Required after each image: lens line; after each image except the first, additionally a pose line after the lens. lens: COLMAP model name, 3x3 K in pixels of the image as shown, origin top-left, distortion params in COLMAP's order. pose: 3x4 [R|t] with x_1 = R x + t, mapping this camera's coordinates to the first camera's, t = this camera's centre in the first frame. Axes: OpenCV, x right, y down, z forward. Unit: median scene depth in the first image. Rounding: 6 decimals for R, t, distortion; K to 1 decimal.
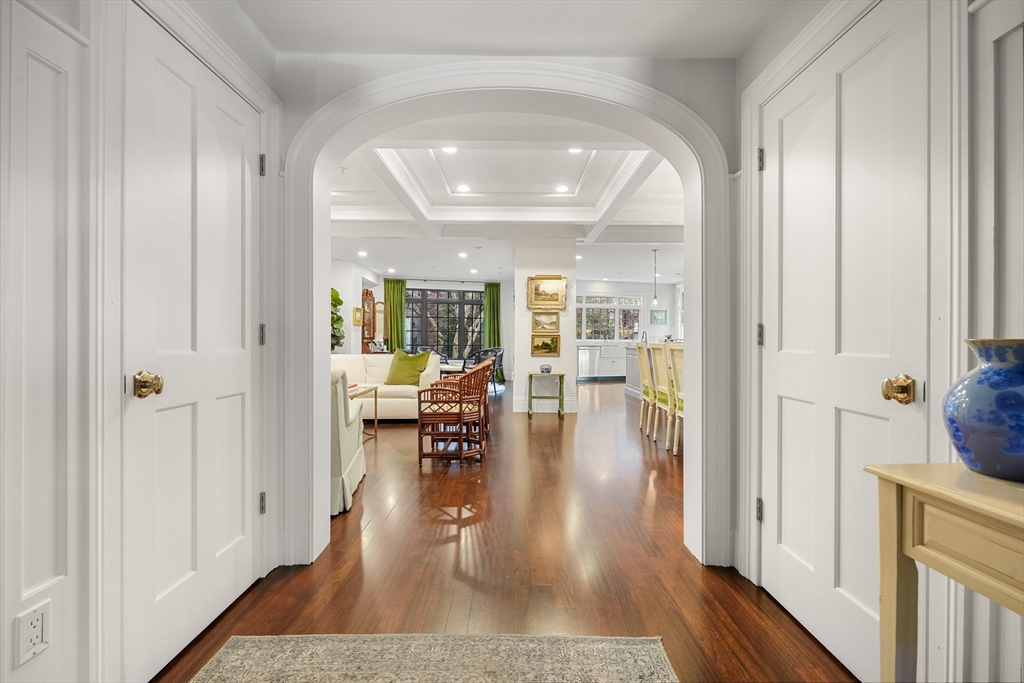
lens RADIAL K [[437.9, 0, 520.3], [0, 437.9, 340.8], [0, 0, 1]] dist [-0.000797, -0.000090]
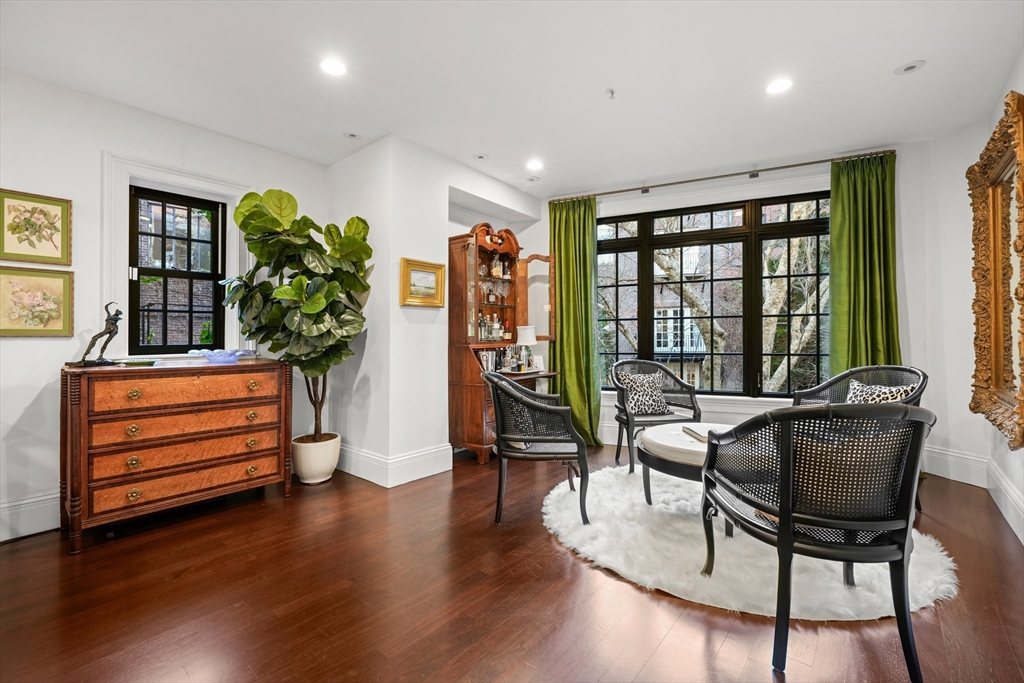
lens RADIAL K [[437.9, 0, 514.2], [0, 437.9, 345.3], [0, 0, 1]] dist [-0.000797, -0.000090]
pose [[0.752333, -0.004406, -0.658768, -0.049392], [0.012404, 0.999895, 0.007478, -0.002955], [0.658666, -0.013797, 0.752309, 0.647410]]
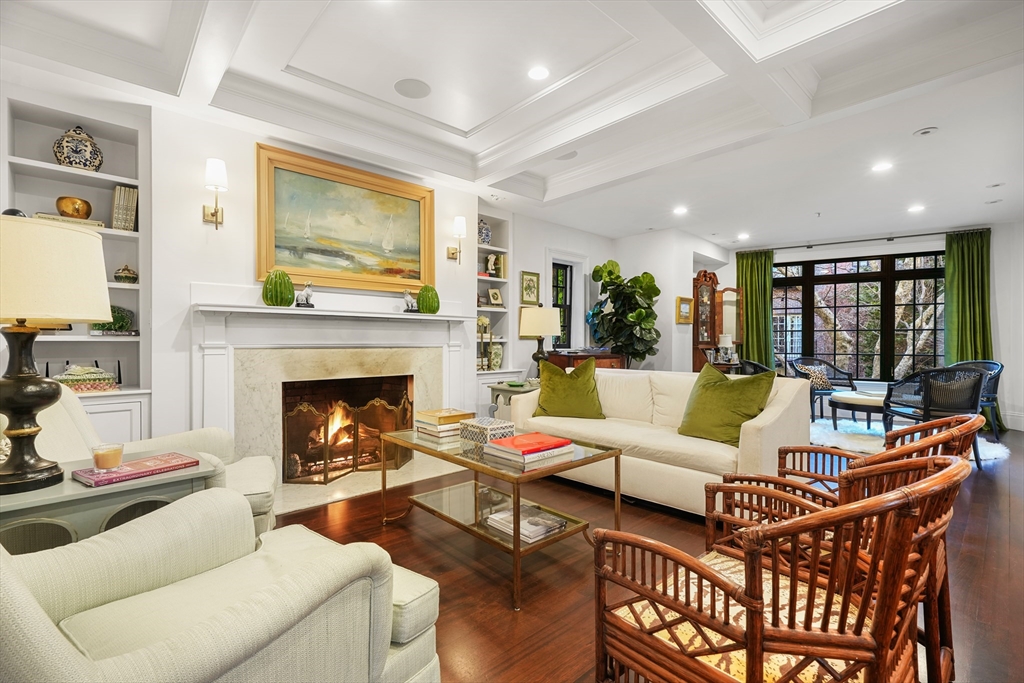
lens RADIAL K [[456.9, 0, 511.0], [0, 456.9, 344.8], [0, 0, 1]] dist [0.002735, 0.000683]
pose [[0.661970, -0.001421, -0.749529, -0.018691], [-0.001493, 0.999994, -0.003215, -0.000320], [0.749529, 0.003247, 0.661964, 0.287459]]
